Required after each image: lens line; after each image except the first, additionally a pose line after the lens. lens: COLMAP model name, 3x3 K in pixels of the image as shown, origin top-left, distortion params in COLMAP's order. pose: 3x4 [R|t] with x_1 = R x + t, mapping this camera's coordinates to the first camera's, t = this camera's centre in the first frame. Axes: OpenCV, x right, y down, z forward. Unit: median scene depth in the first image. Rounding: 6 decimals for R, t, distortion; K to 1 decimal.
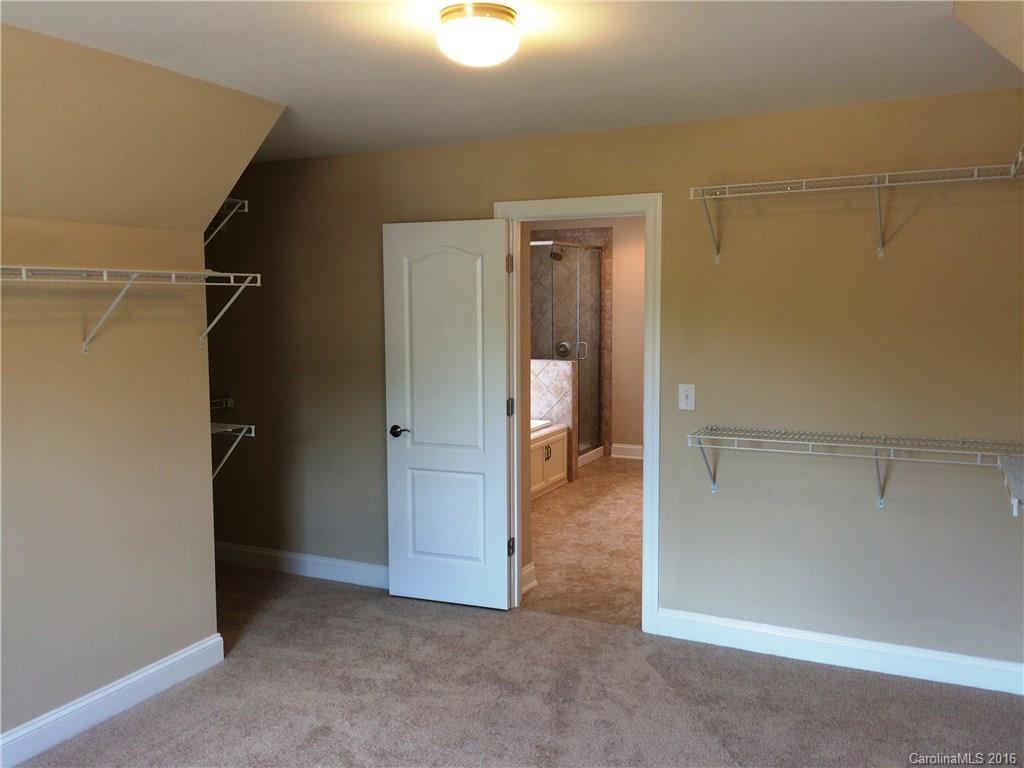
lens RADIAL K [[885.8, 0, 512.2], [0, 885.8, 383.3], [0, 0, 1]] dist [0.079943, -0.101499]
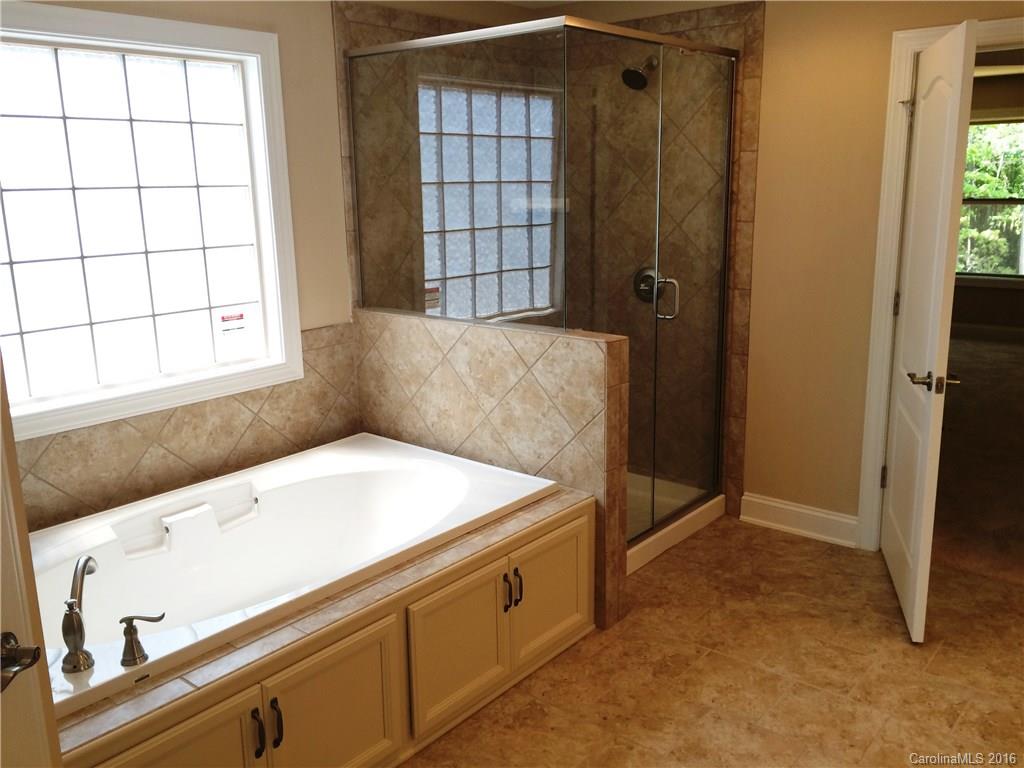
lens RADIAL K [[885.8, 0, 513.2], [0, 885.8, 384.4], [0, 0, 1]] dist [0.079943, -0.101499]
pose [[0.972256, 0.044486, -0.229648, 0.101824], [-0.015603, 0.991897, 0.126085, -0.046363], [0.233396, -0.119003, 0.965072, 0.535719]]
